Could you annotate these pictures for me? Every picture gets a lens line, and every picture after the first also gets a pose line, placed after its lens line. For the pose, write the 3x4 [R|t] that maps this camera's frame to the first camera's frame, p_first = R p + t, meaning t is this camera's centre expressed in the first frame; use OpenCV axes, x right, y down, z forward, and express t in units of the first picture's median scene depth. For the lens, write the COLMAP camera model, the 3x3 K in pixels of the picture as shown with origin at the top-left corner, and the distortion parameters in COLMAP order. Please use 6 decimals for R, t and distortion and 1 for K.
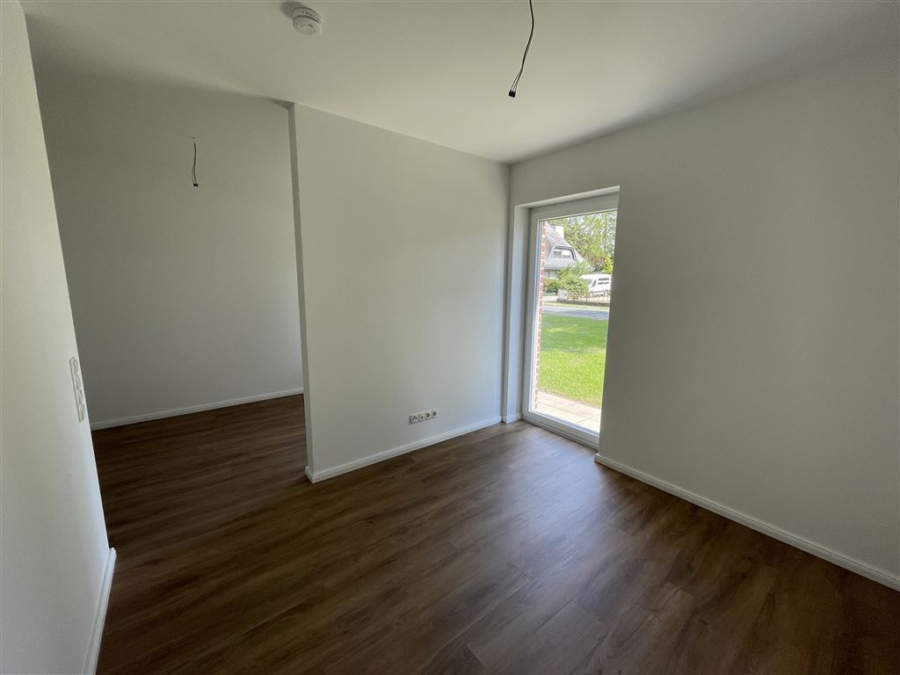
lens RADIAL K [[362.1, 0, 451.2], [0, 362.1, 342.9], [0, 0, 1]] dist [0.003535, 0.000323]
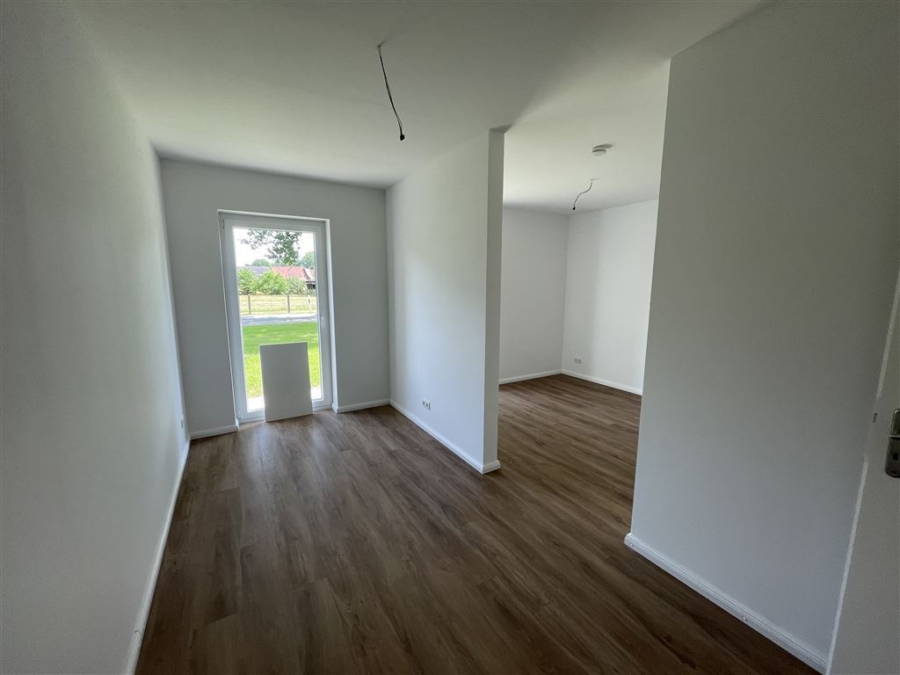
lens RADIAL K [[362.1, 0, 454.5], [0, 362.1, 331.5], [0, 0, 1]] dist [0.003535, 0.000323]
pose [[0.120096, -0.140519, 0.982767, -1.633012], [0.185913, 0.975602, 0.116775, -0.200445], [-0.975199, 0.168685, 0.143291, 1.034168]]
